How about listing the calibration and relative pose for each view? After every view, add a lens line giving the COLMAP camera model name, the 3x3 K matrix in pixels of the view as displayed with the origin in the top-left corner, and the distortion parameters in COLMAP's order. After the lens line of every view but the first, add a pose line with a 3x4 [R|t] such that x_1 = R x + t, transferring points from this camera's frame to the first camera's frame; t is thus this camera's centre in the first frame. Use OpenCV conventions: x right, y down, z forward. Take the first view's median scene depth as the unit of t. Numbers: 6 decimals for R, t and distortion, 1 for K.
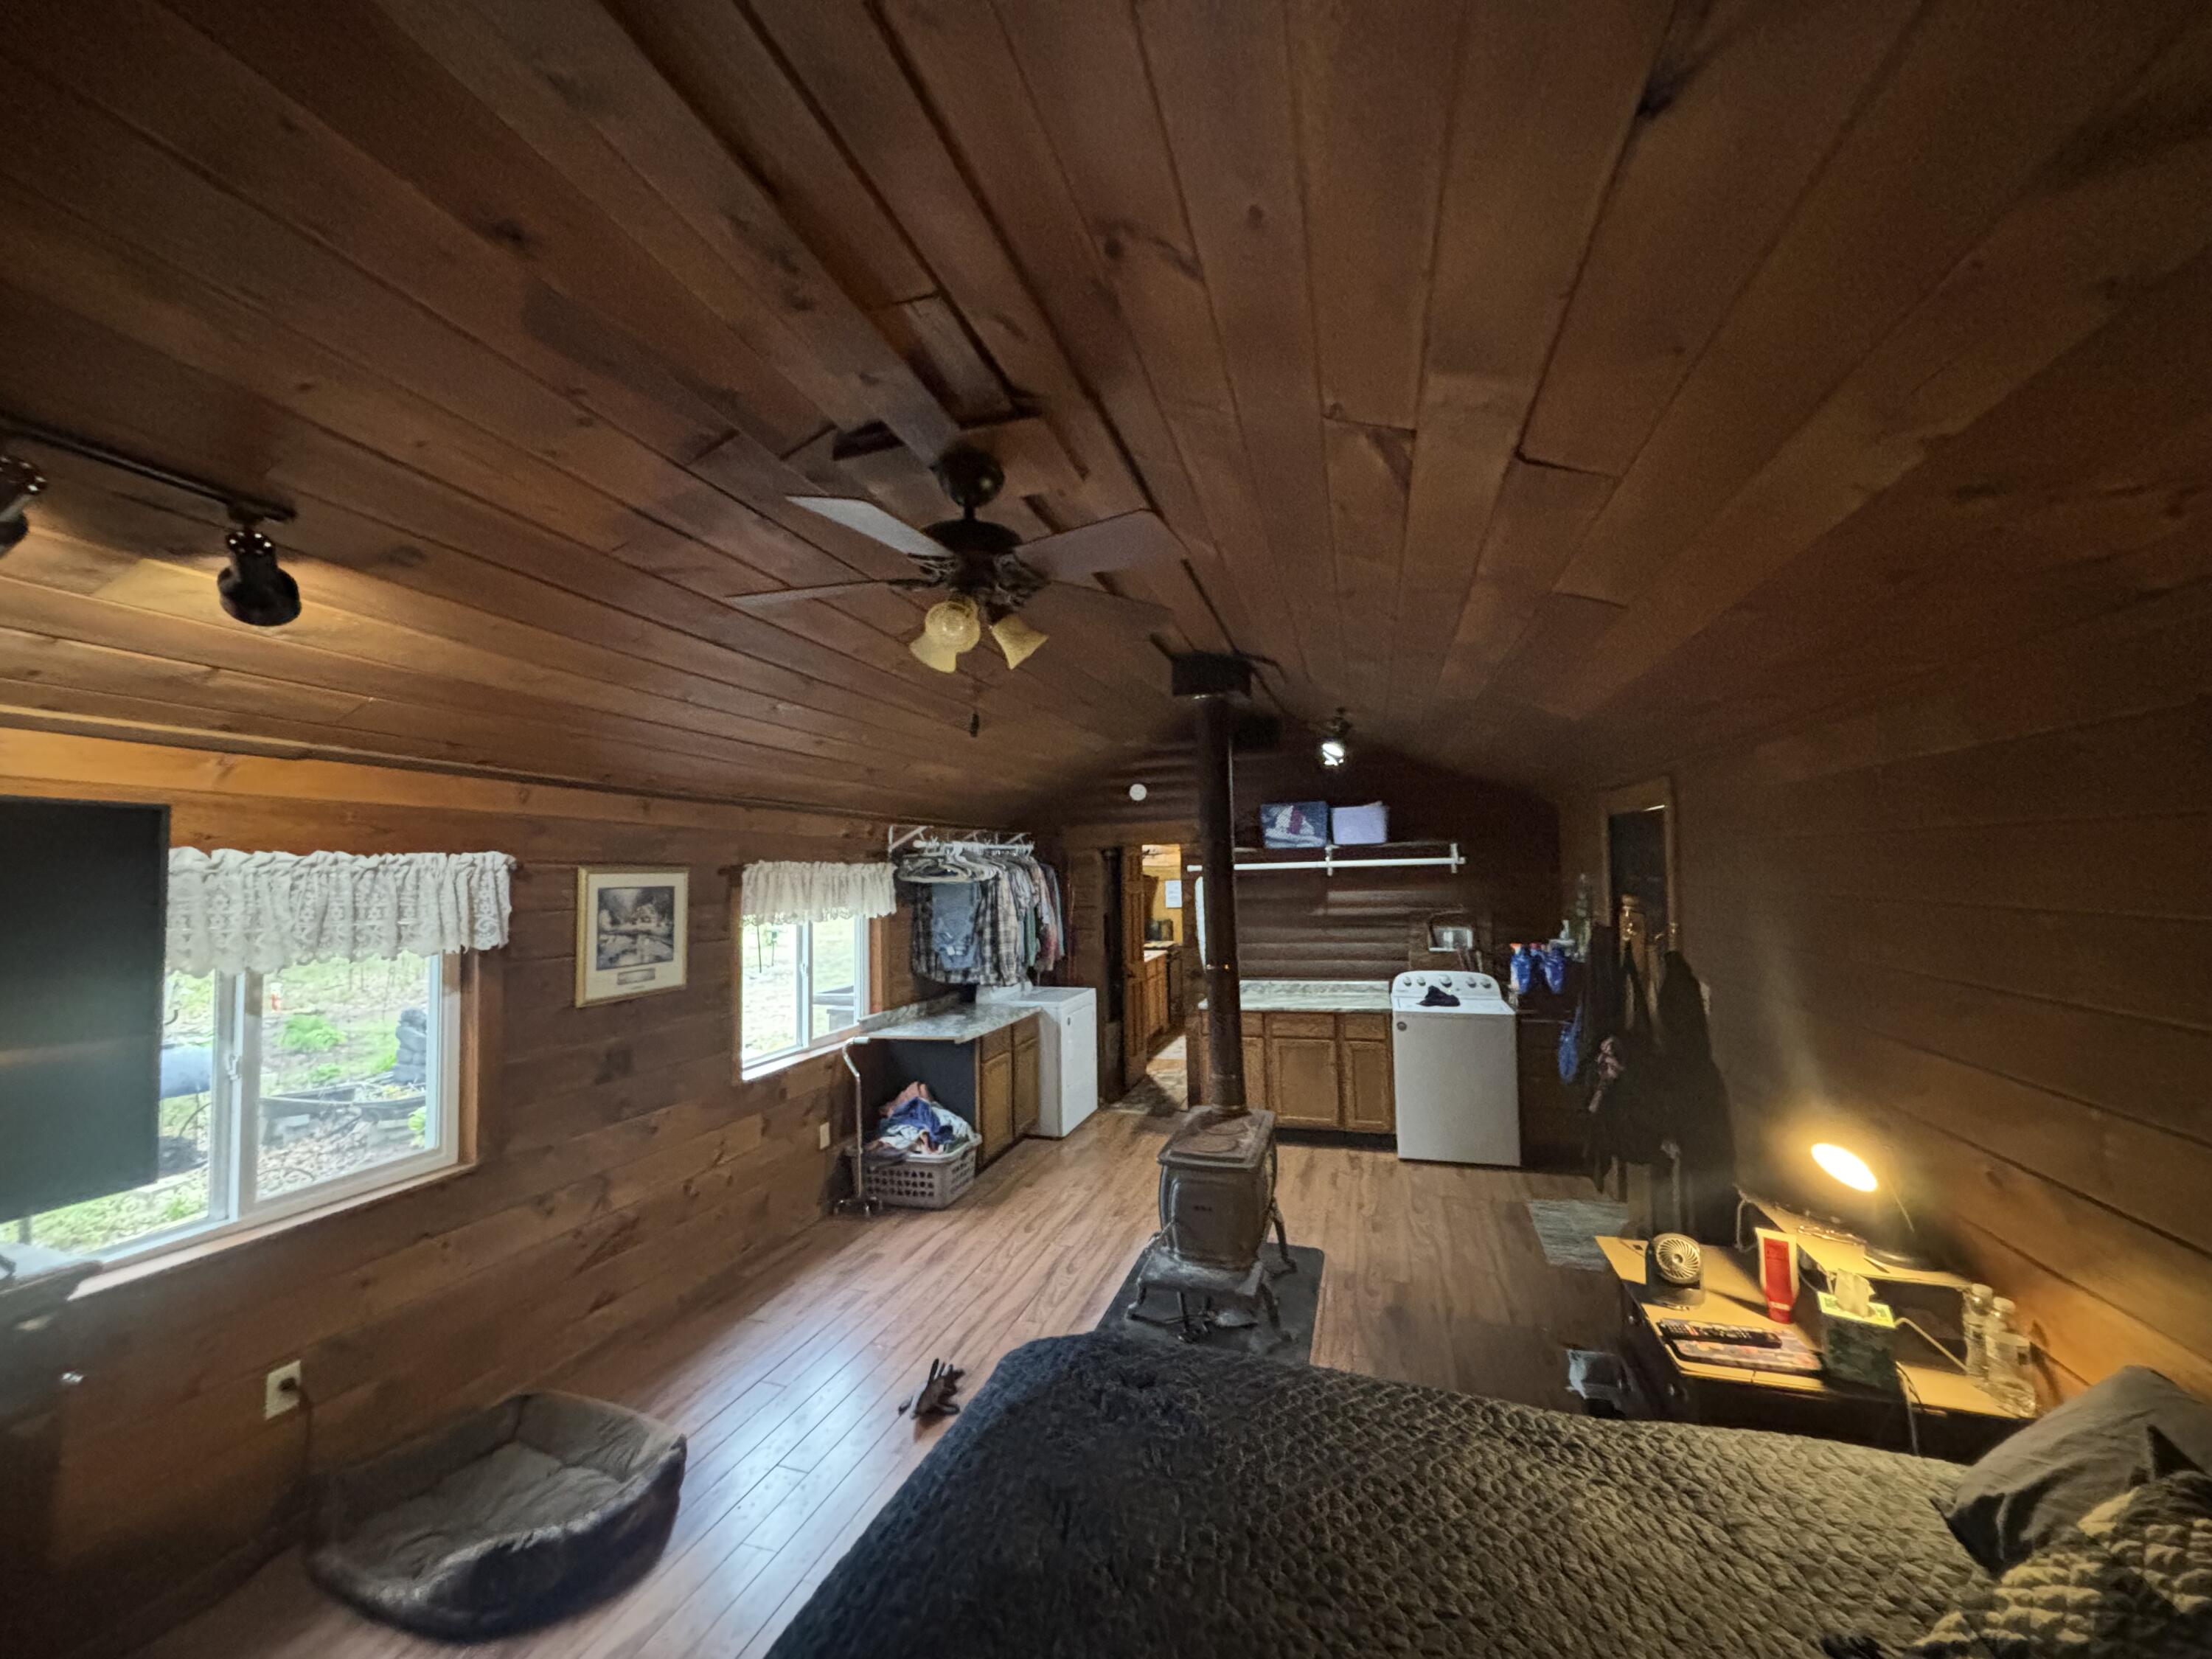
lens RADIAL K [[889.8, 0, 1099.4], [0, 889.8, 821.3], [0, 0, 1]] dist [-0.002238, 0.001448]
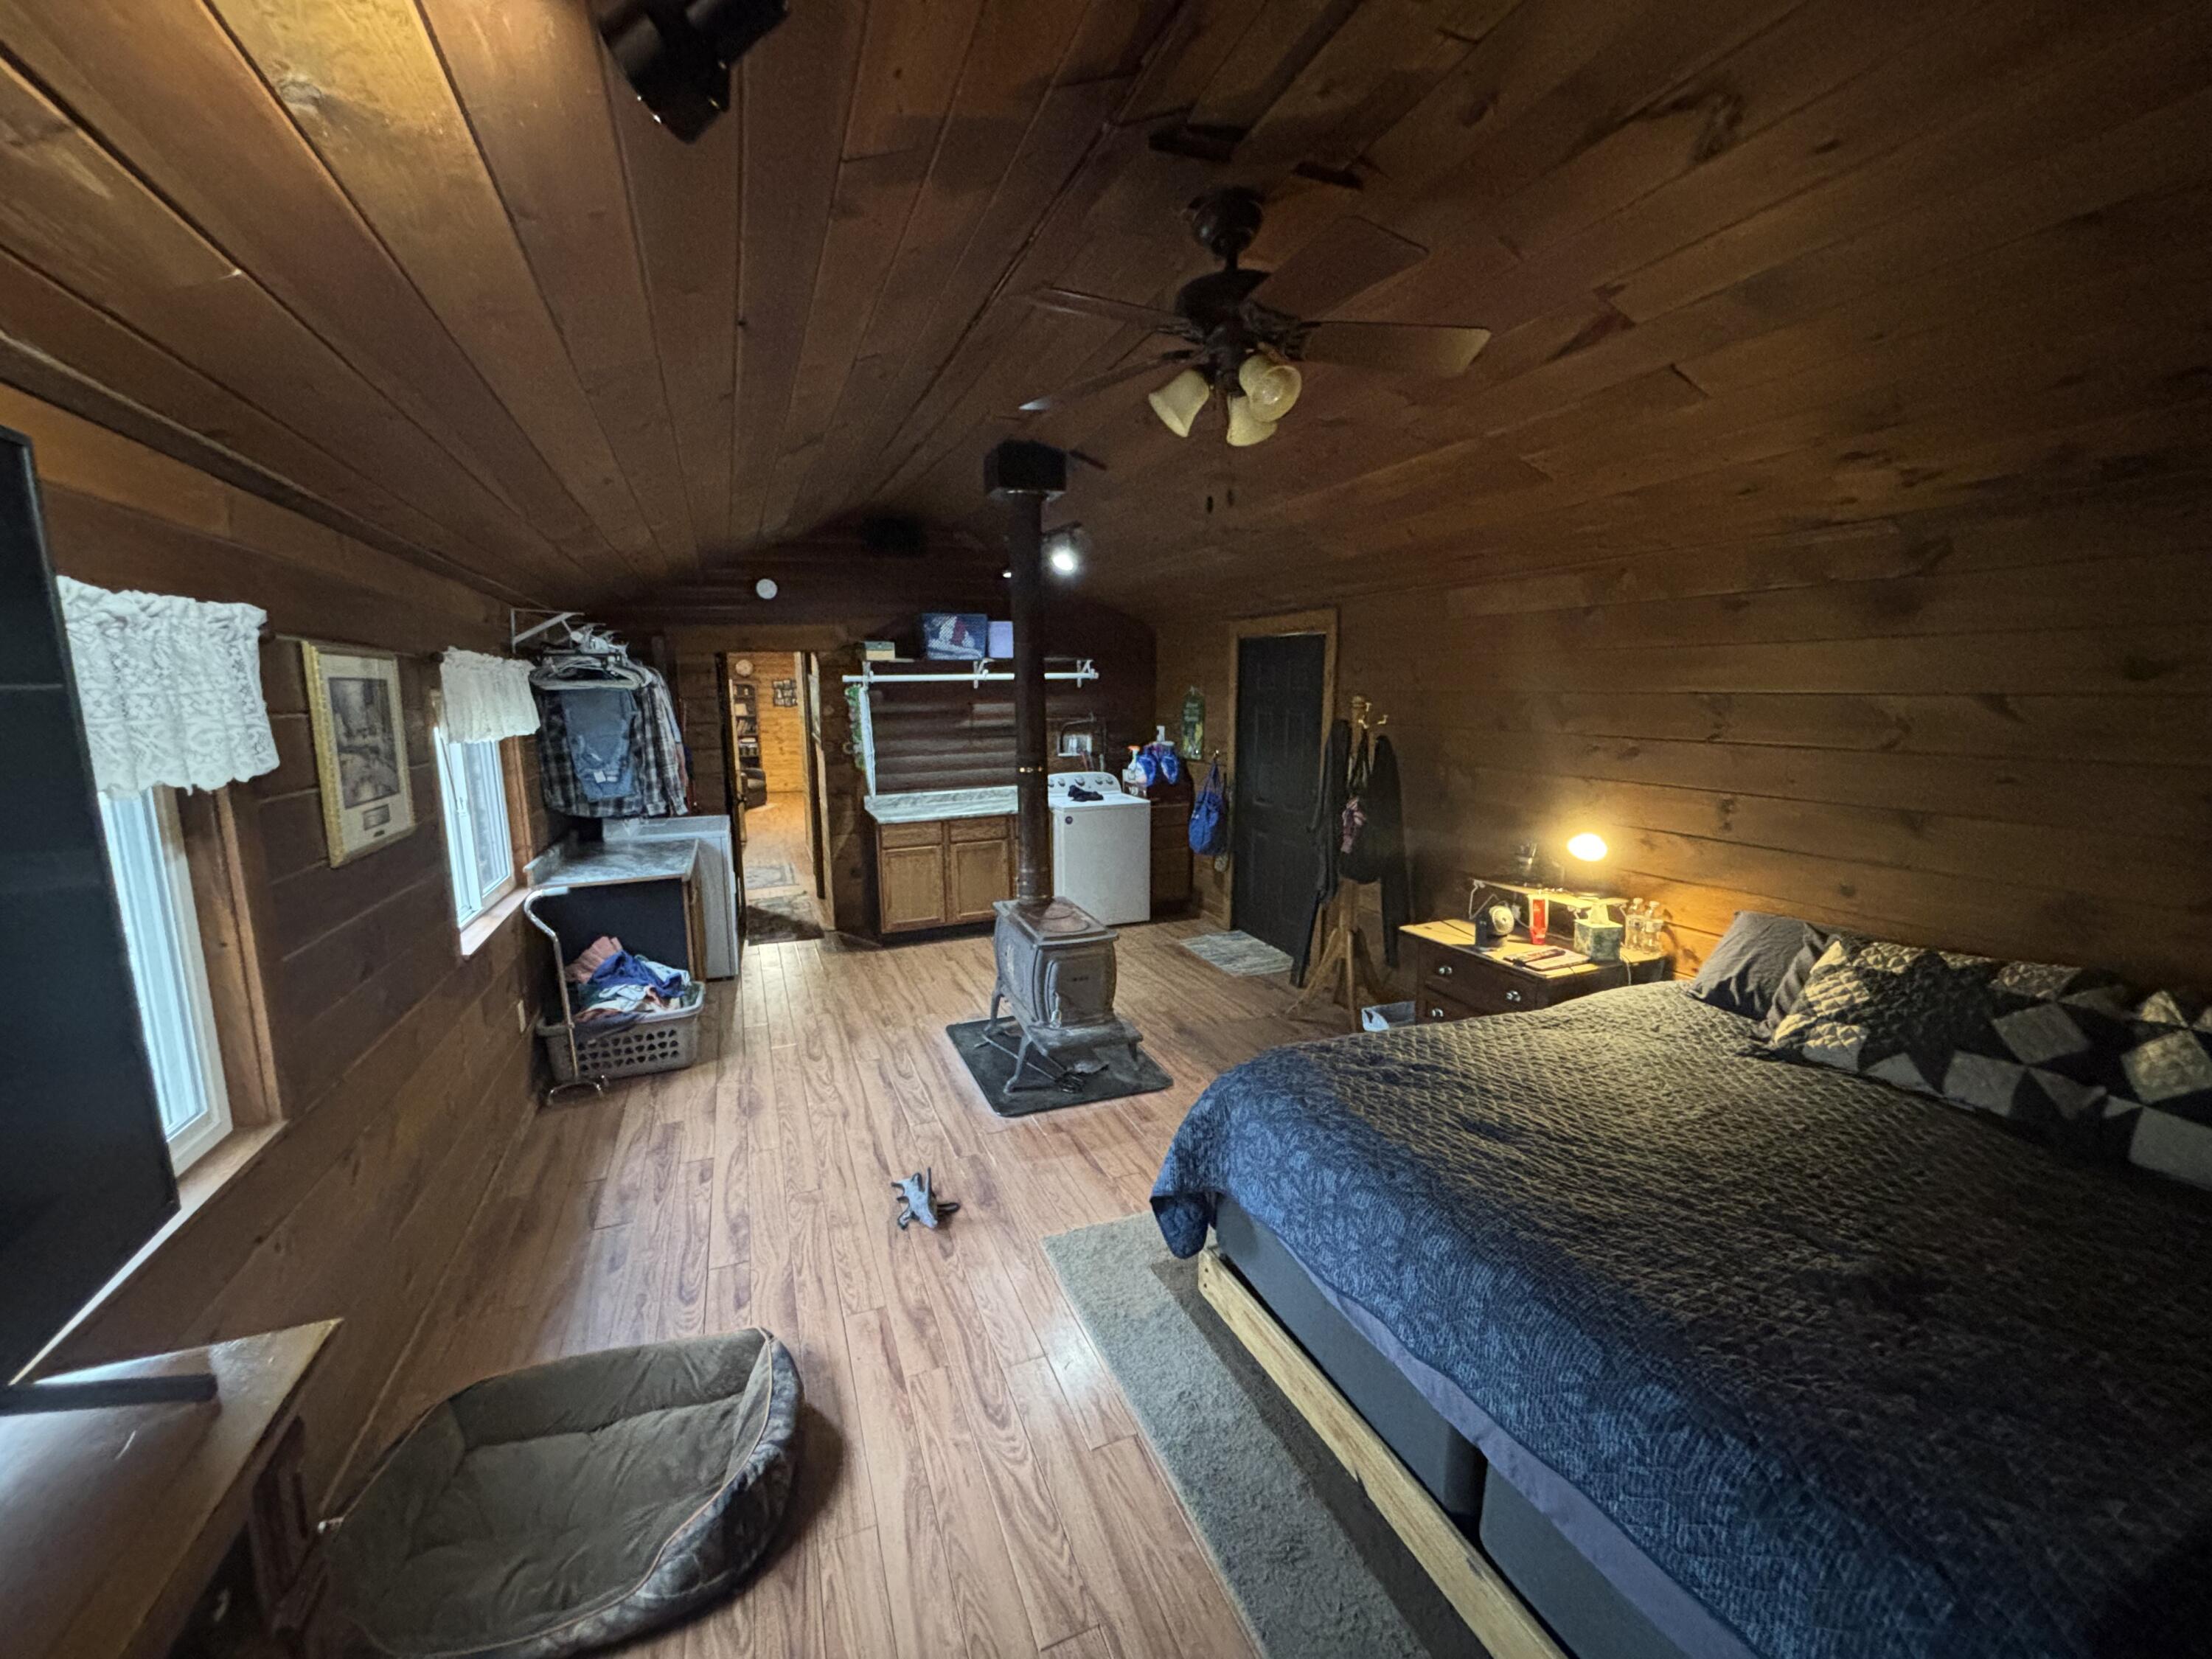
lens RADIAL K [[889.8, 0, 1098.9], [0, 889.8, 826.6], [0, 0, 1]] dist [-0.002238, 0.001448]
pose [[0.770654, -0.086249, 0.631390, -0.389884], [-0.041320, 0.981950, 0.184570, 0.028635], [-0.635913, -0.168328, 0.753180, 0.127298]]
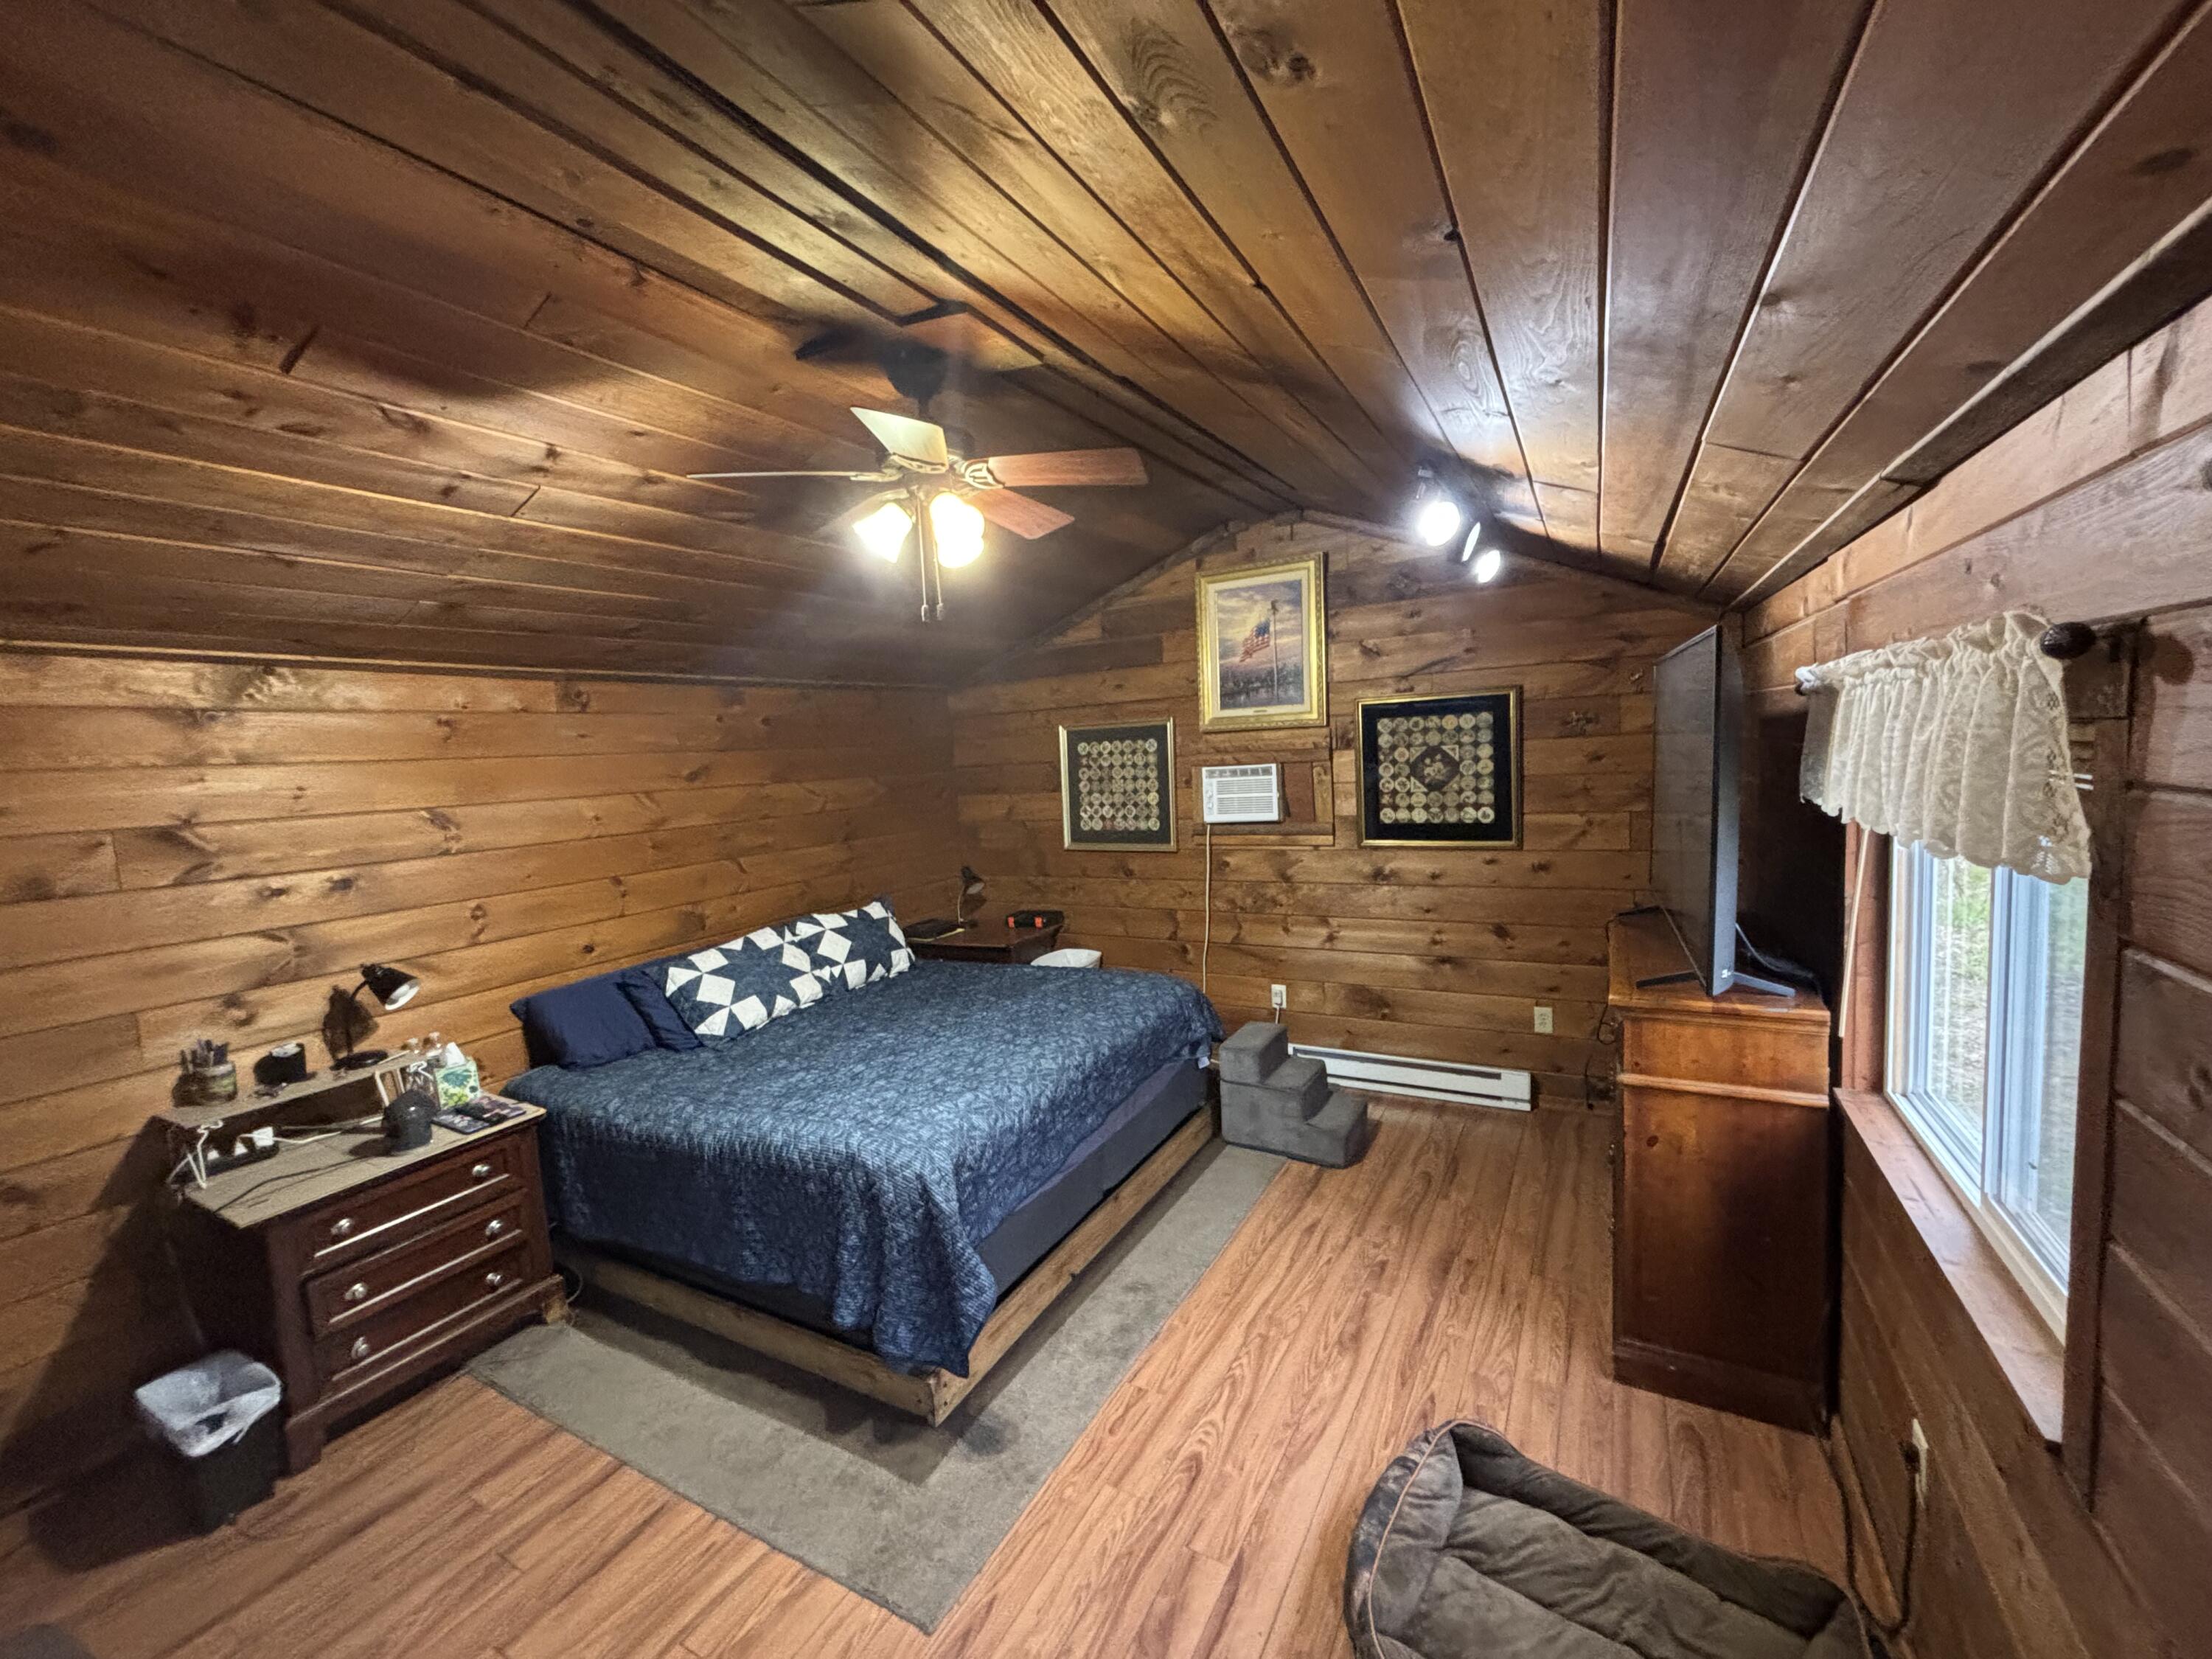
lens RADIAL K [[889.8, 0, 1105.9], [0, 889.8, 837.8], [0, 0, 1]] dist [-0.002238, 0.001448]
pose [[-0.977214, 0.051545, 0.205904, -0.243648], [0.060235, 0.997529, 0.036161, 0.056095], [-0.203532, 0.047740, -0.977904, 0.878781]]
